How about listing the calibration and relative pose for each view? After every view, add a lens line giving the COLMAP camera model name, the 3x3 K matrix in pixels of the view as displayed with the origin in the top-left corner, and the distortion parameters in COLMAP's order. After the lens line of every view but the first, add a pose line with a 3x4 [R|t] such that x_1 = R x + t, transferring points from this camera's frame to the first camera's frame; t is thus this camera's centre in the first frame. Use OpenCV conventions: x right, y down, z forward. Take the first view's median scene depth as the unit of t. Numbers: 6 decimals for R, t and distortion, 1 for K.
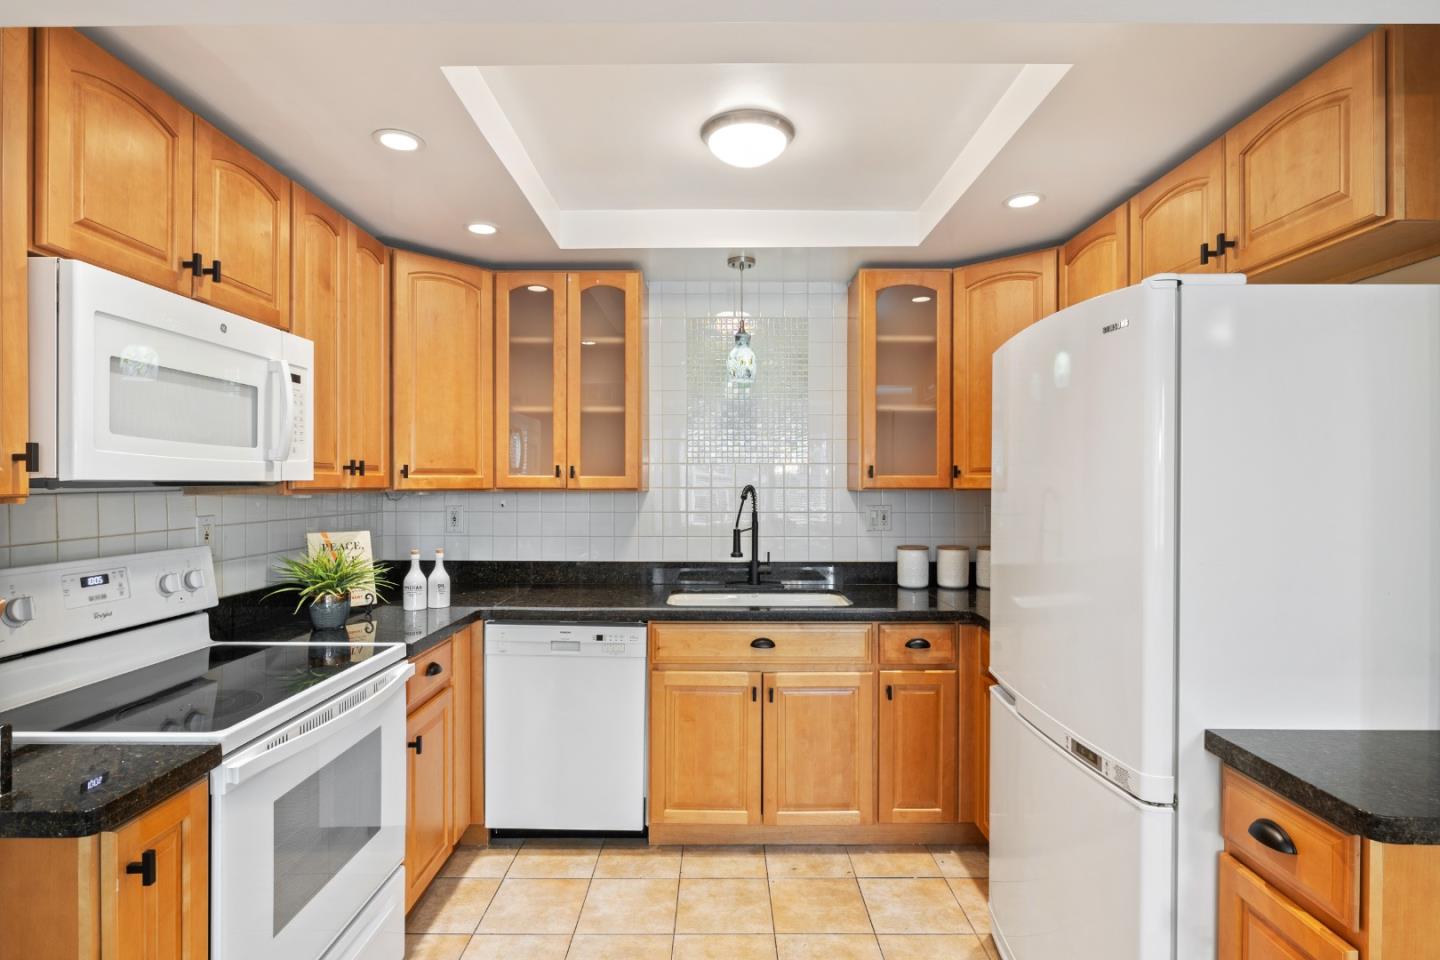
lens RADIAL K [[719.5, 0, 720.0], [0, 719.5, 480.0], [0, 0, 1]] dist [-0.000546, 0.000430]
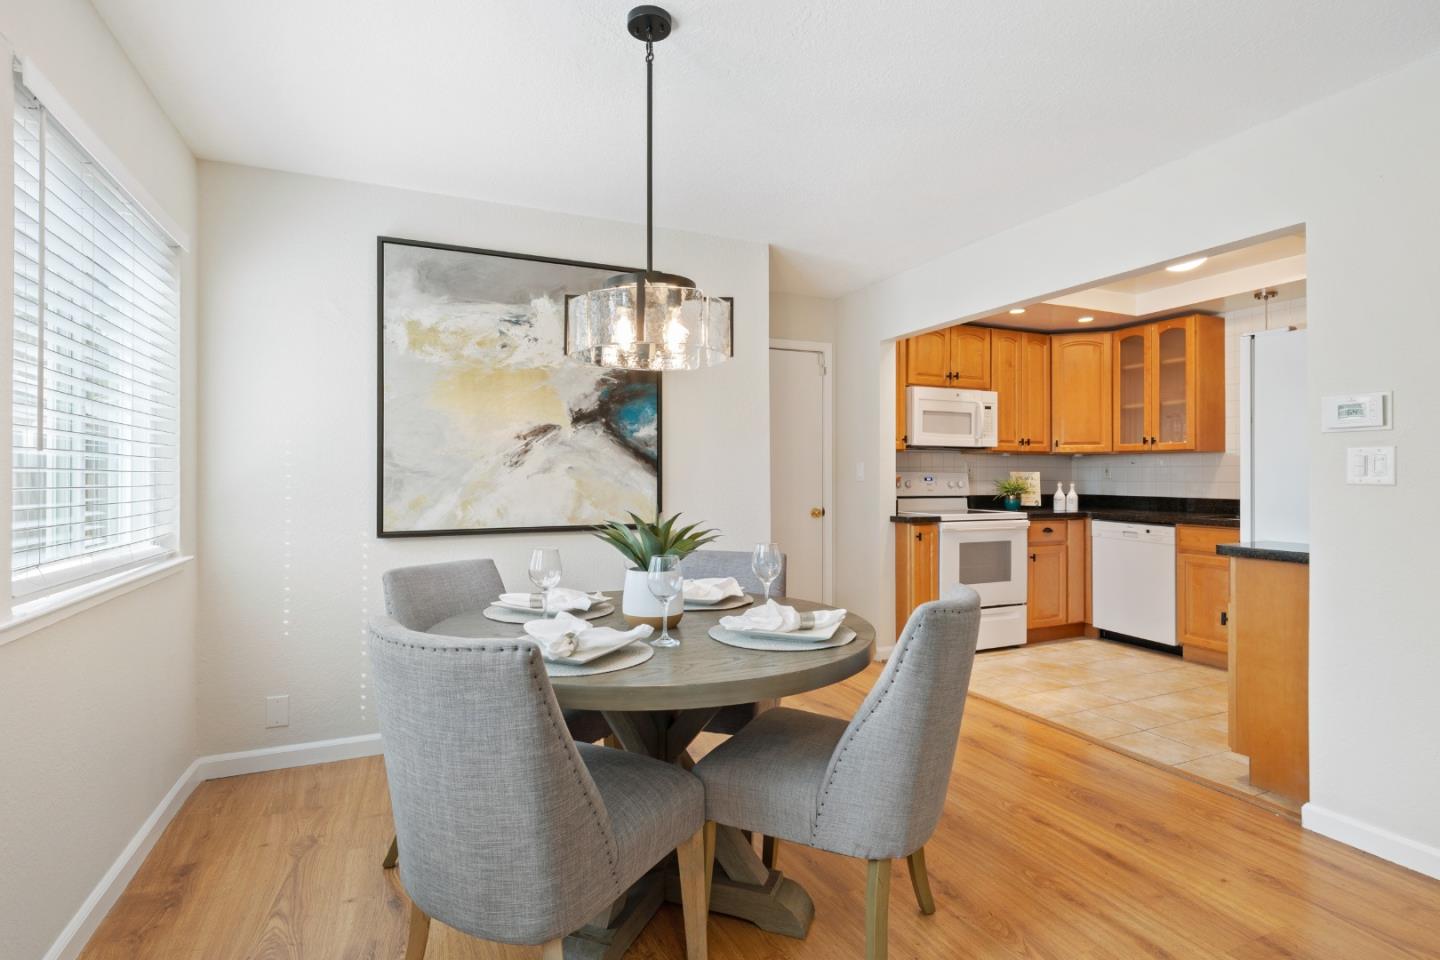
lens RADIAL K [[675.0, 0, 732.9], [0, 675.0, 475.6], [0, 0, 1]] dist [-0.005026, -0.000189]
pose [[0.427314, -0.000004, -0.904103, 0.920678], [0.004141, 0.999990, 0.001953, 0.072755], [0.904094, -0.004579, 0.427310, -0.665204]]
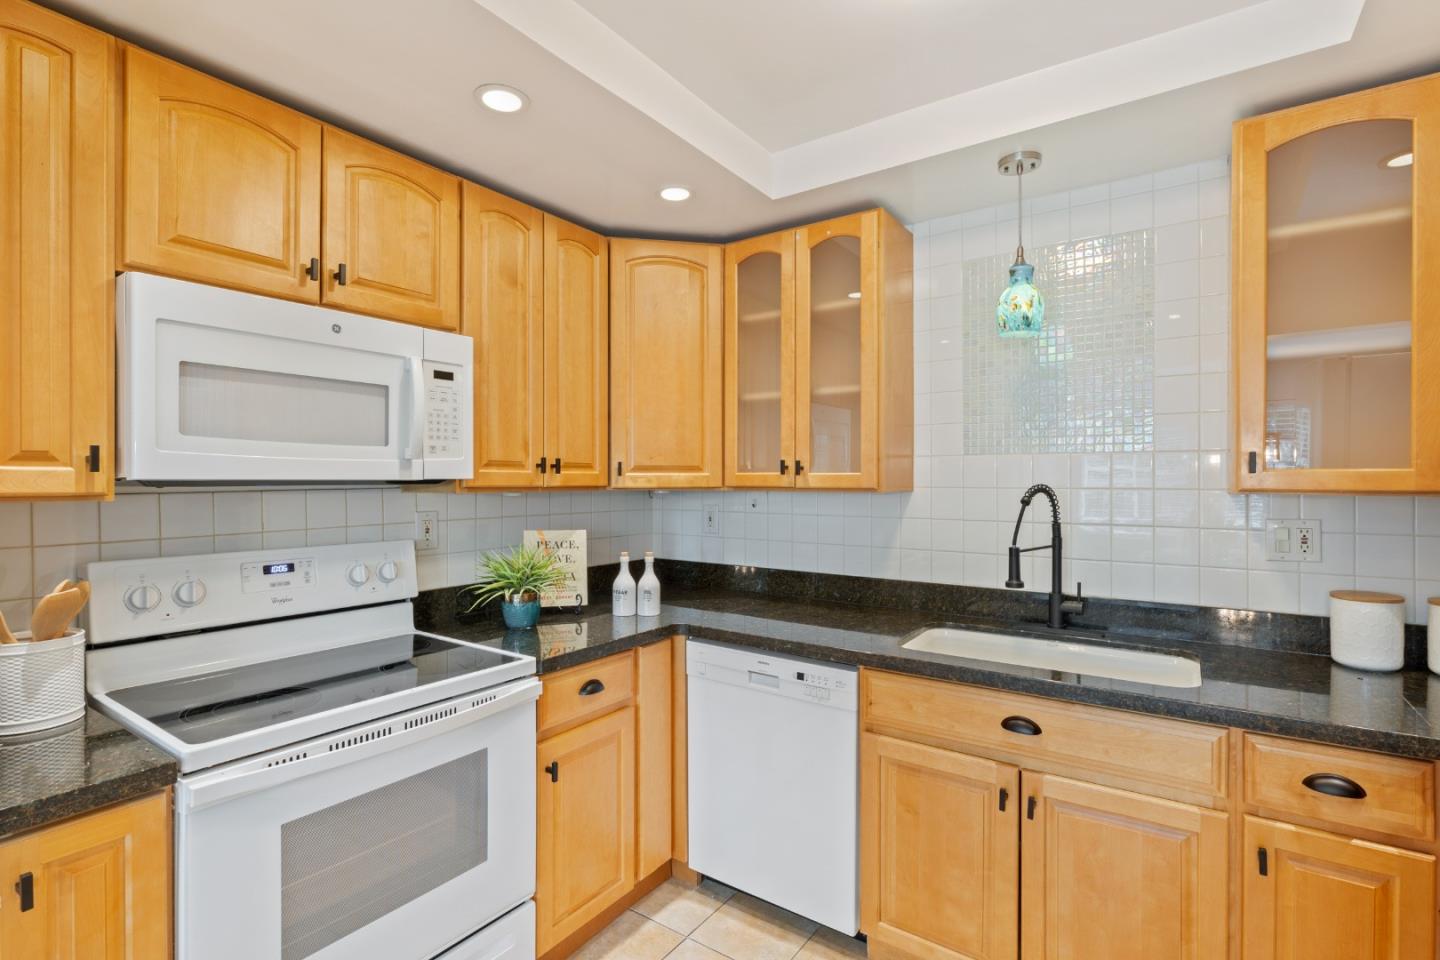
lens RADIAL K [[693.6, 0, 703.8], [0, 693.6, 480.2], [0, 0, 1]] dist [-0.005230, 0.000602]
pose [[0.819932, 0.000485, -0.572461, 0.184143], [0.002477, 0.999987, 0.004395, -0.000614], [0.572455, -0.005022, 0.819920, 0.315602]]
